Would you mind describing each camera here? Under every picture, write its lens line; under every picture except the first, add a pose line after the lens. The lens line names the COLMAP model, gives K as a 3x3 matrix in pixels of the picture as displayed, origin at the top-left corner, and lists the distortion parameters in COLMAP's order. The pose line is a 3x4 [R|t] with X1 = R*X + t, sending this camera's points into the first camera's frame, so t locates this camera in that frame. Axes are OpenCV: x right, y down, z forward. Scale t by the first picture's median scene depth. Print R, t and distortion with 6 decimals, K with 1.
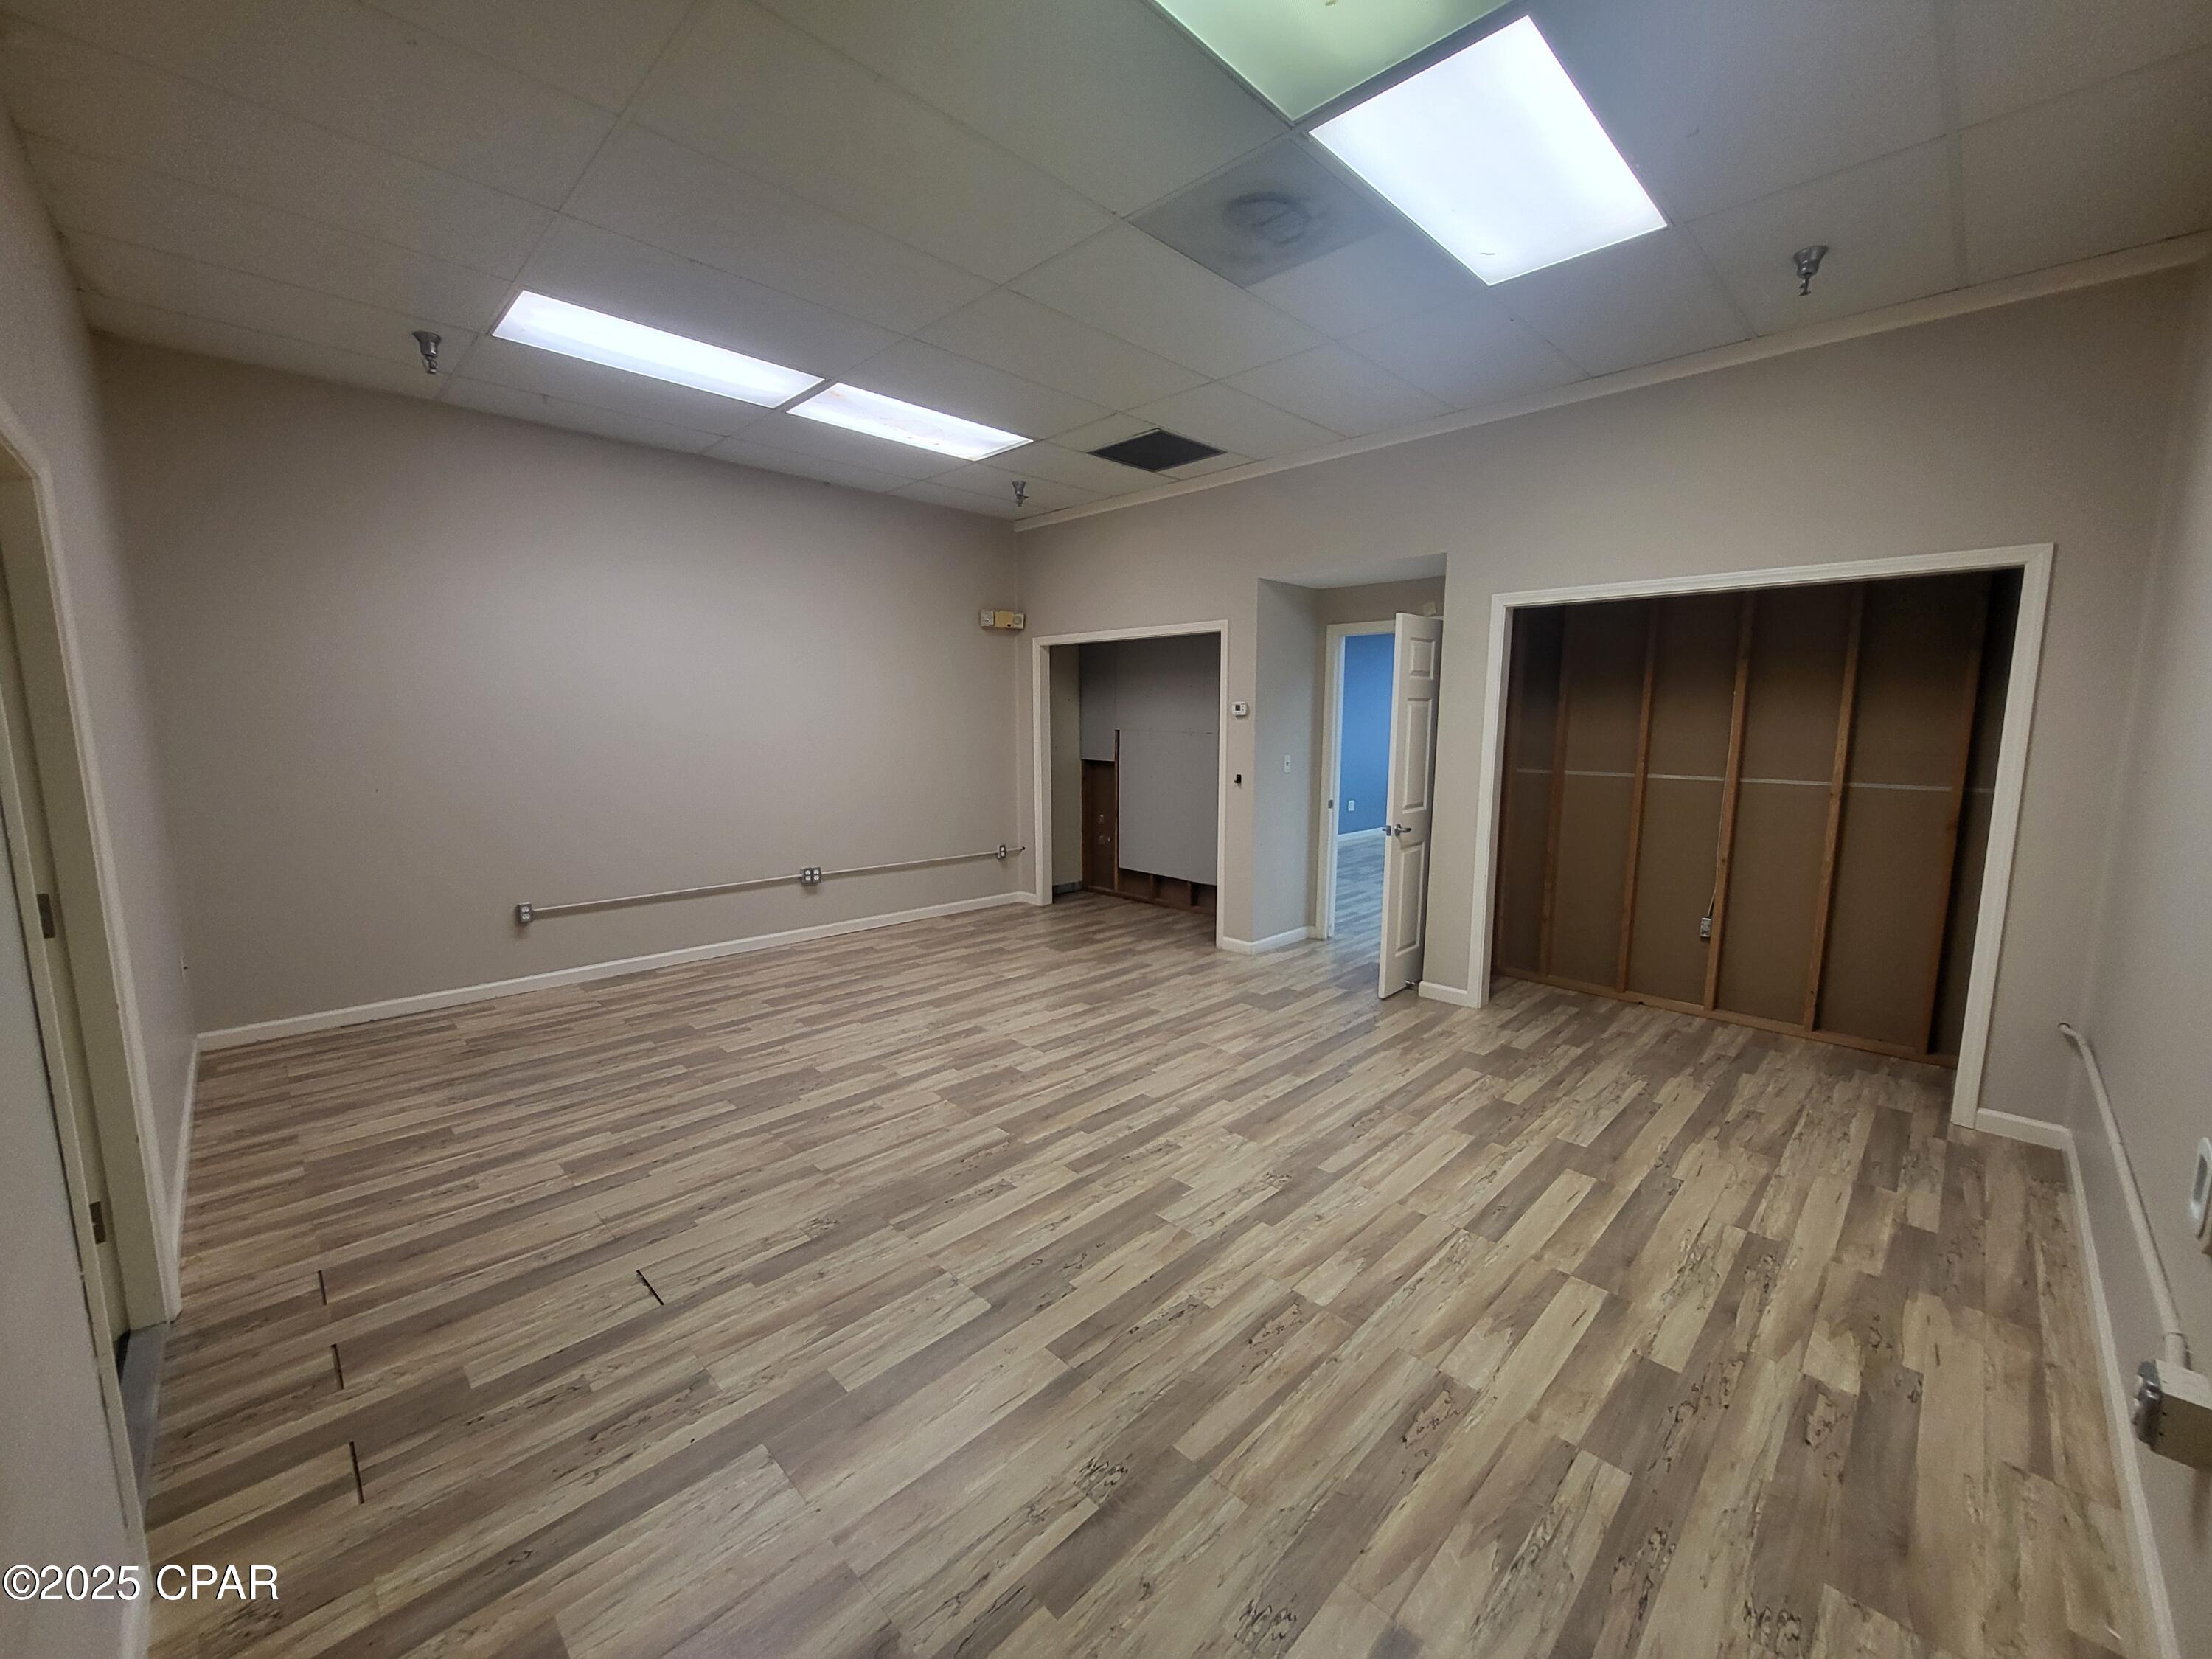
lens RADIAL K [[868.9, 0, 1120.5], [0, 868.9, 838.3], [0, 0, 1]] dist [0.003150, -0.003751]
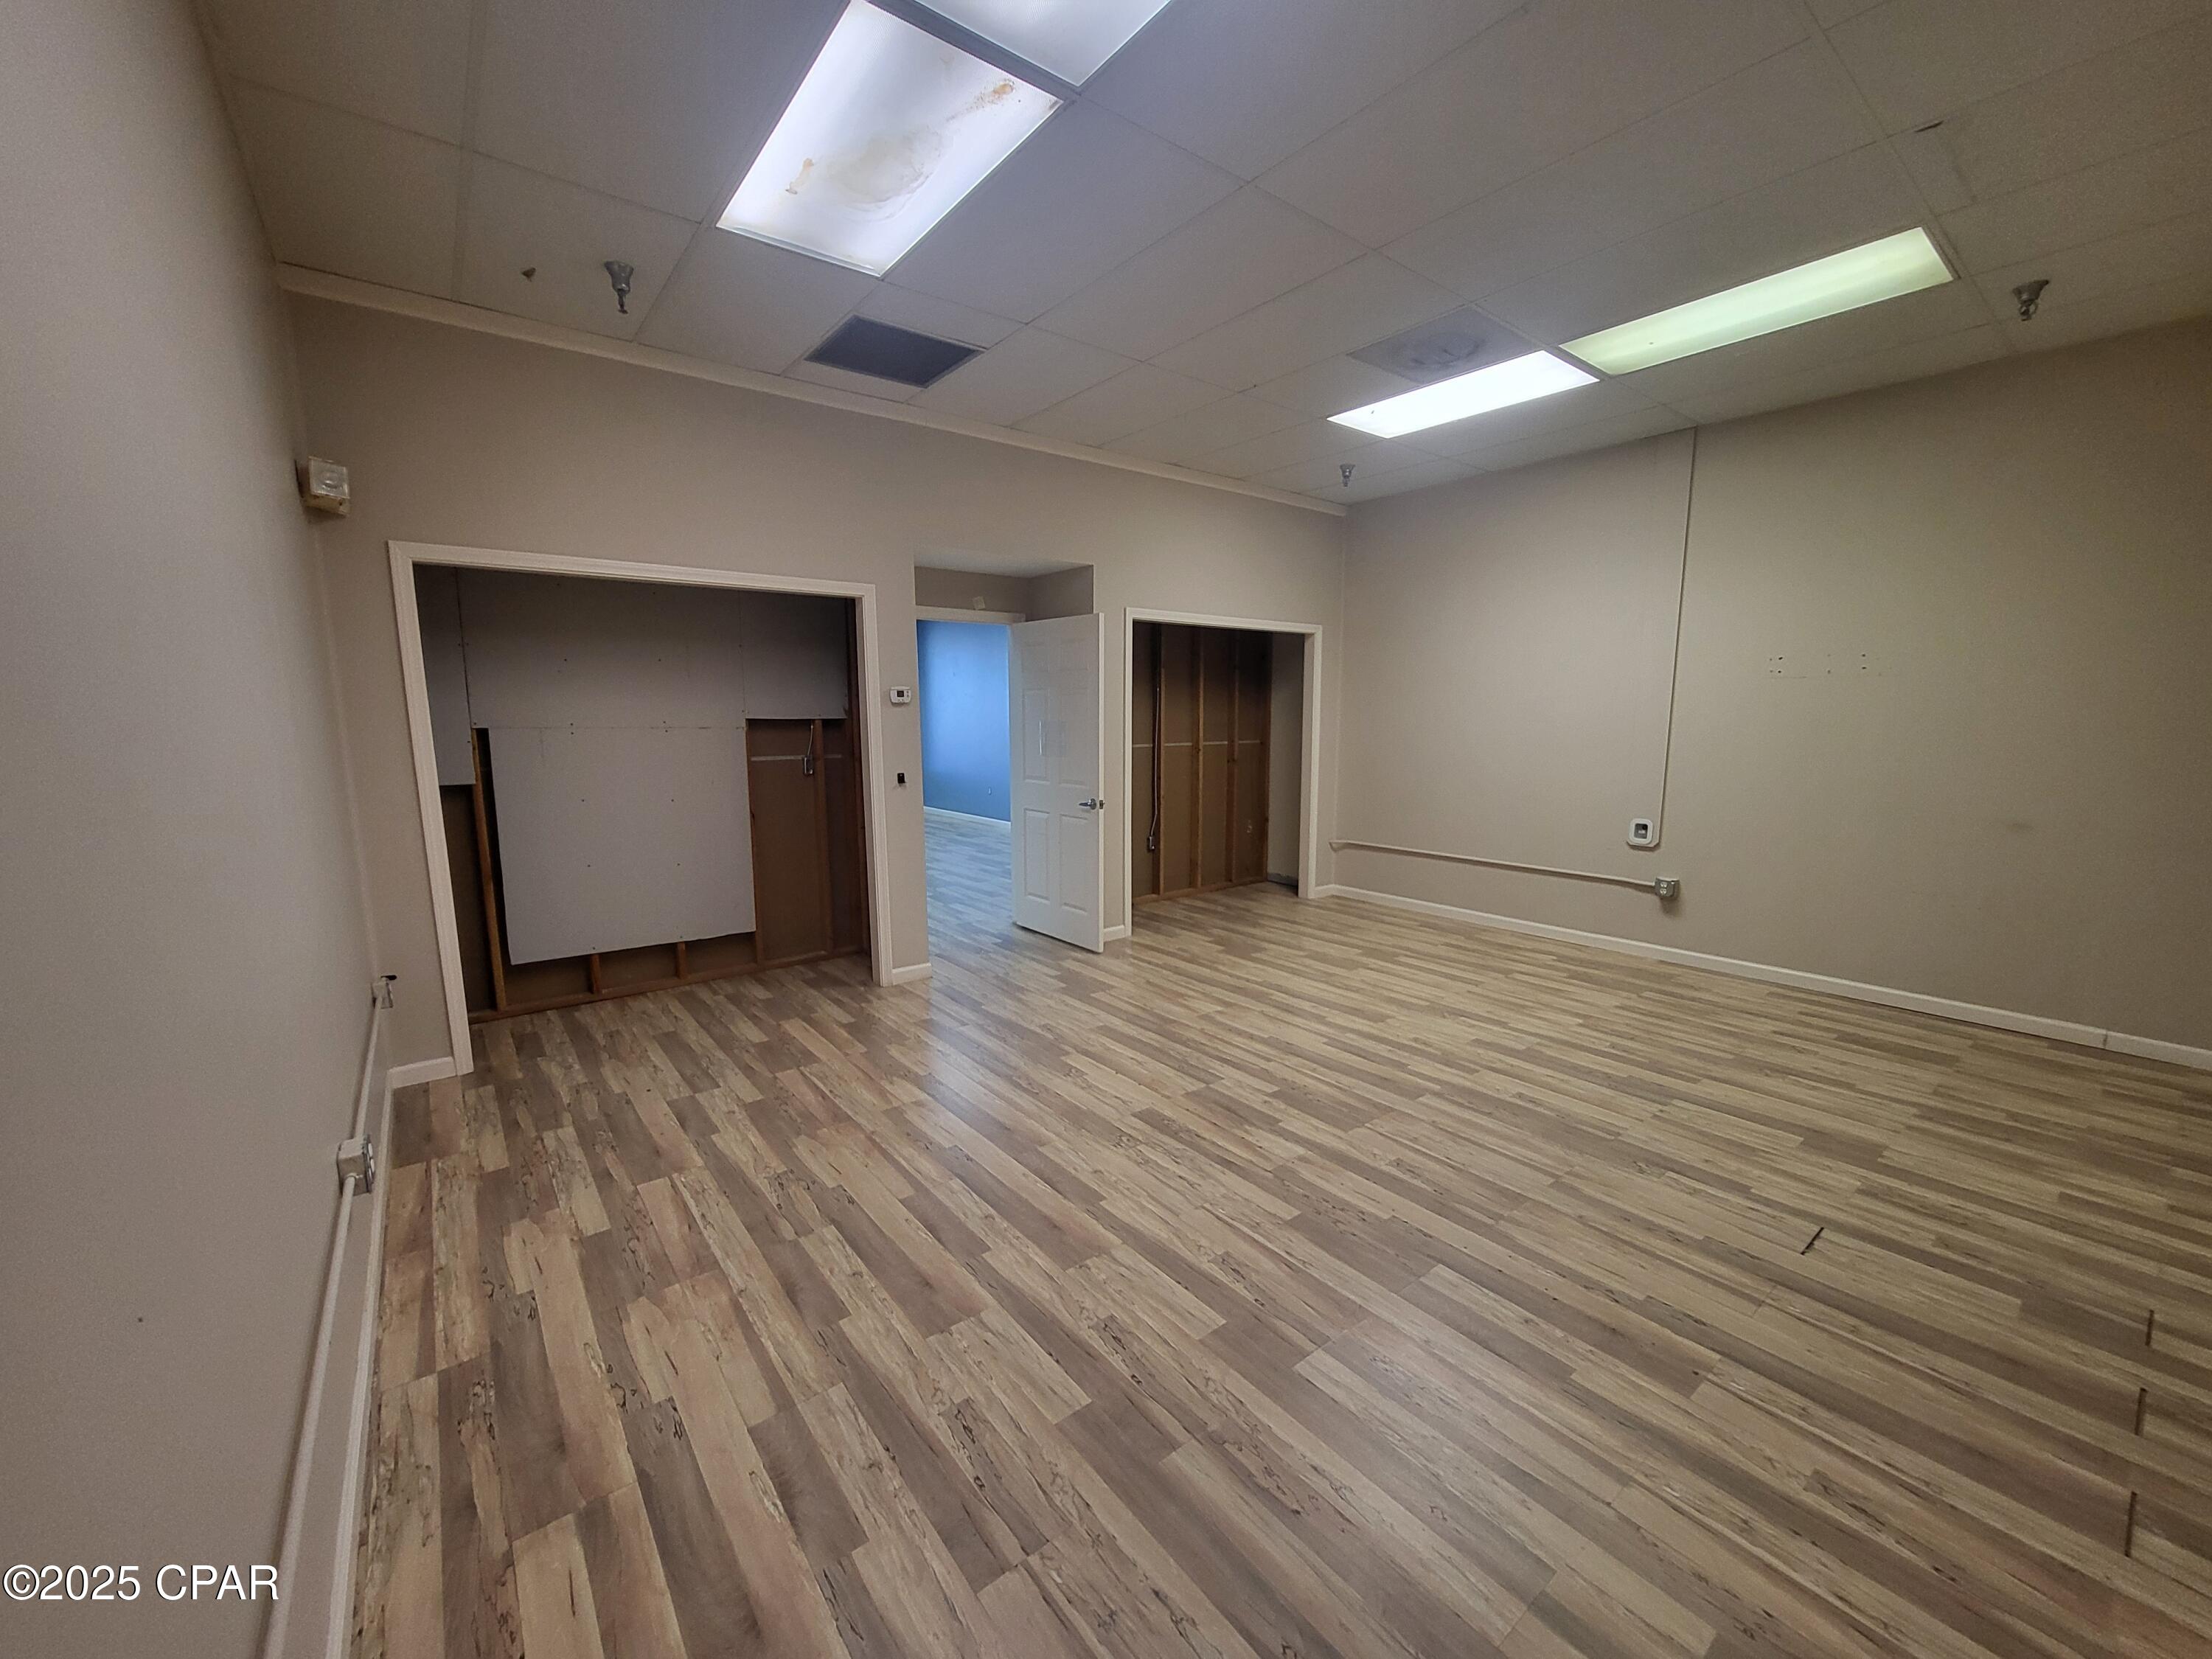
lens RADIAL K [[869.6, 0, 1119.6], [0, 869.6, 842.4], [0, 0, 1]] dist [-0.000688, 0.000466]
pose [[0.122510, -0.153657, 0.980500, -1.024609], [0.139352, 0.980818, 0.136295, -0.141345], [-0.982635, 0.119937, 0.141572, 1.032818]]
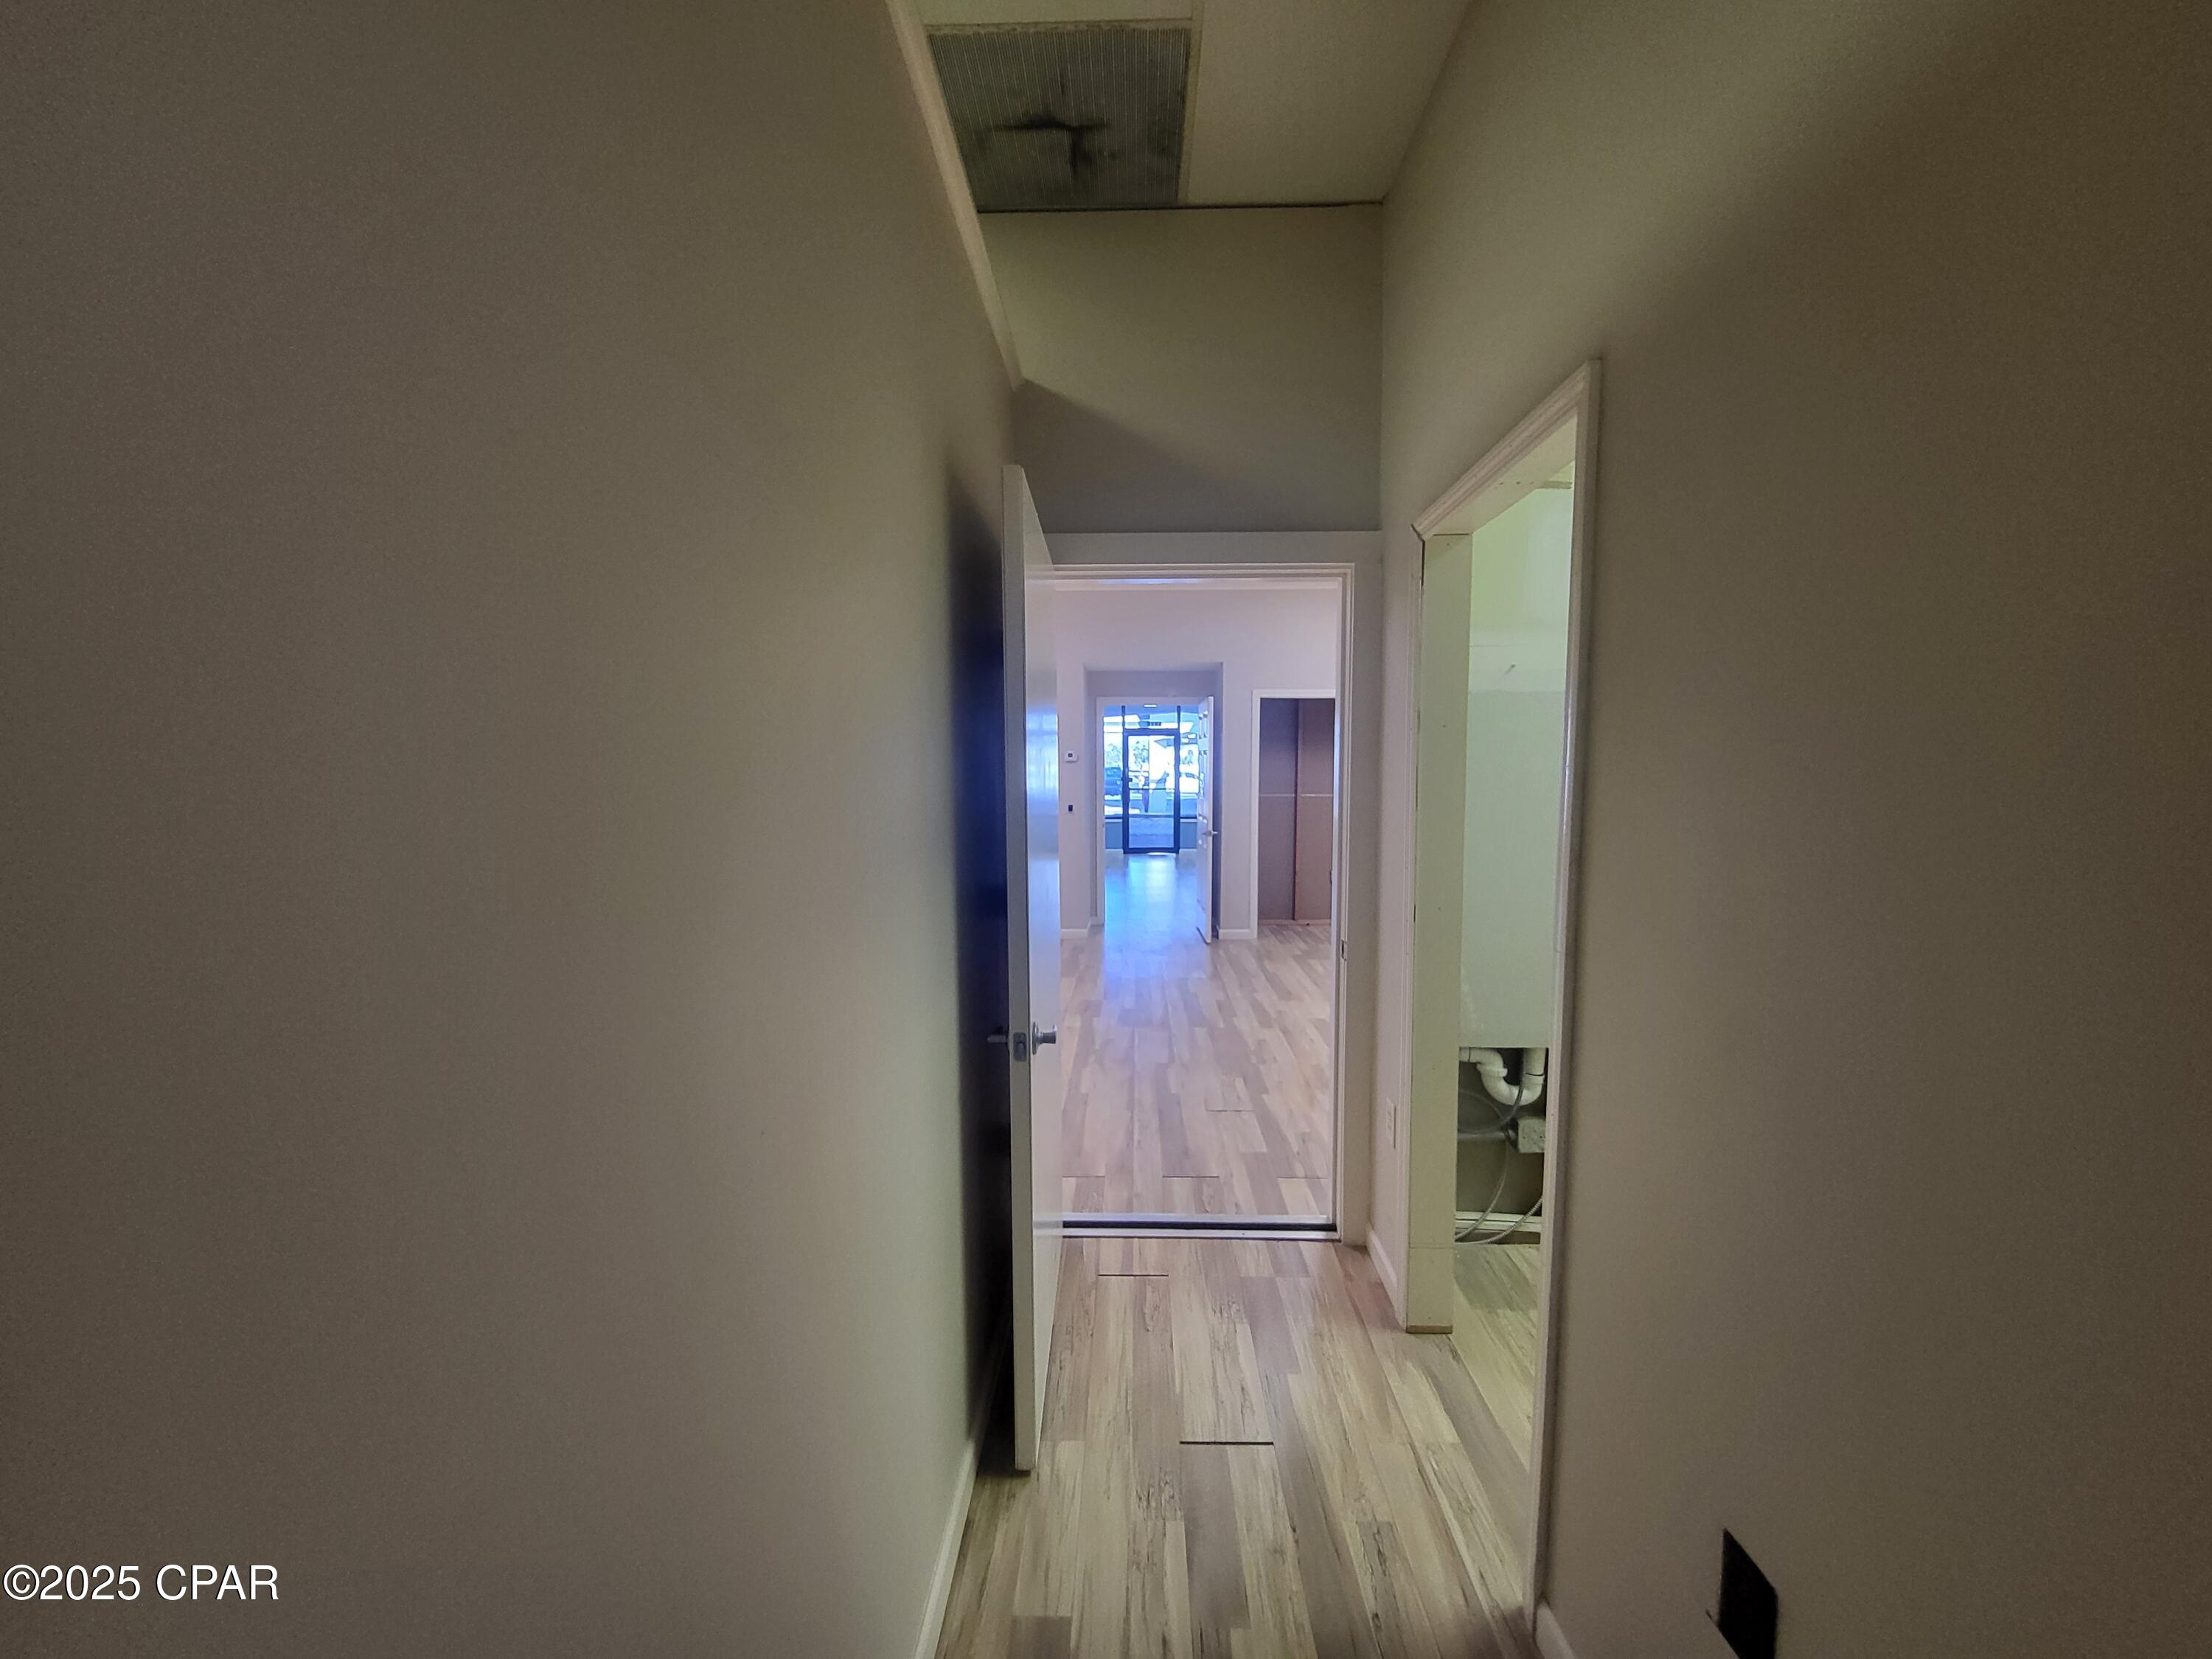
lens RADIAL K [[869.6, 0, 1119.6], [0, 869.6, 842.4], [0, 0, 1]] dist [-0.000688, 0.000466]
pose [[0.725710, -0.061294, 0.685265, -1.113728], [0.099269, 0.994930, -0.016136, 0.020109], [-0.680801, 0.079736, 0.728115, -0.038830]]
